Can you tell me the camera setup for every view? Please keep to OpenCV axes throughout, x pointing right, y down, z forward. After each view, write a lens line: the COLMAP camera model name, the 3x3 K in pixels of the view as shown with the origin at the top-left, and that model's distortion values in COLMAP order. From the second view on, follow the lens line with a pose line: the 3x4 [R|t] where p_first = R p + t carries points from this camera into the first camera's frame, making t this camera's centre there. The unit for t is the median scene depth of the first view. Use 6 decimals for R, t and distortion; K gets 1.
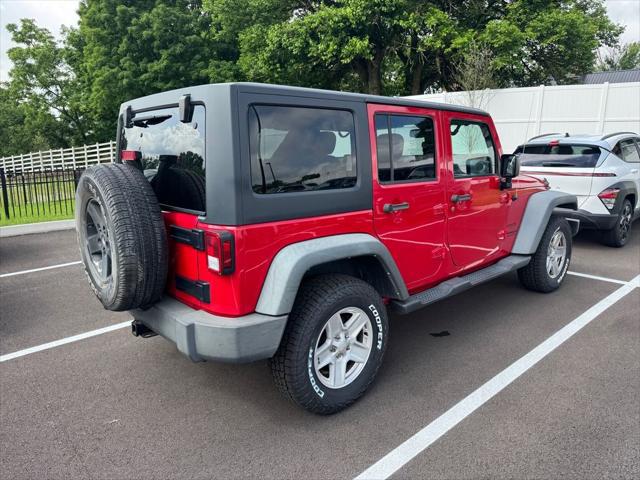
lens RADIAL K [[465.5, 0, 321.6], [0, 465.5, 240.0], [0, 0, 1]] dist [0.032785, -0.034337]
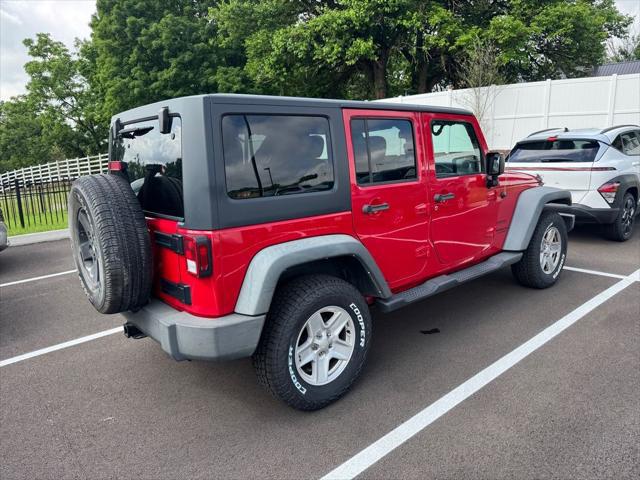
lens RADIAL K [[465.5, 0, 317.3], [0, 465.5, 237.3], [0, 0, 1]] dist [0.032785, -0.034337]
pose [[0.998904, -0.023812, -0.040285, 0.052597], [0.023482, 0.999687, -0.008644, -0.000144], [0.040478, 0.007688, 0.999151, -0.022718]]
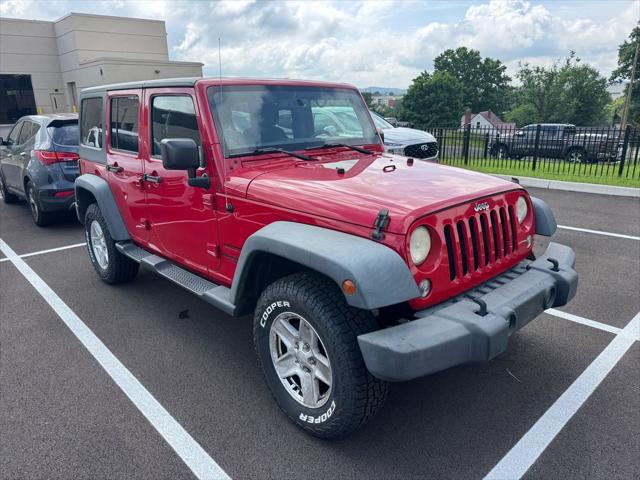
lens RADIAL K [[465.5, 0, 313.7], [0, 465.5, 227.3], [0, 0, 1]] dist [0.032785, -0.034337]
pose [[-0.027294, 0.259310, -0.965408, 1.092943], [-0.182160, 0.948307, 0.259867, -0.266861], [0.982890, 0.182951, 0.021353, 1.149246]]
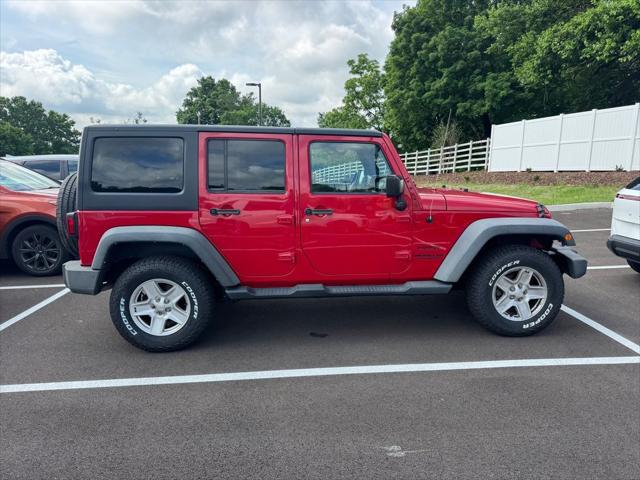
lens RADIAL K [[465.5, 0, 324.7], [0, 465.5, 237.0], [0, 0, 1]] dist [0.032785, -0.034337]
pose [[0.773001, 0.114165, -0.624048, 0.871711], [-0.132380, 0.991048, 0.017327, -0.045726], [0.620439, 0.069217, 0.781194, 0.137556]]
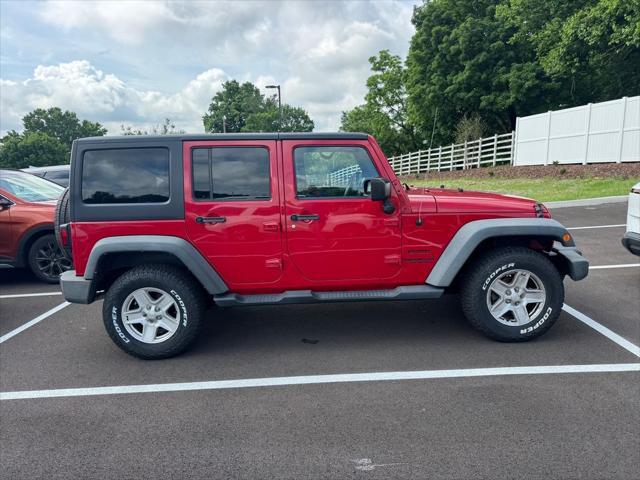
lens RADIAL K [[465.5, 0, 319.8], [0, 465.5, 240.4], [0, 0, 1]] dist [0.032785, -0.034337]
pose [[0.727804, 0.104171, -0.677828, 0.928286], [-0.109363, 0.993377, 0.035240, -0.069398], [0.677009, 0.048482, 0.734376, 0.202284]]
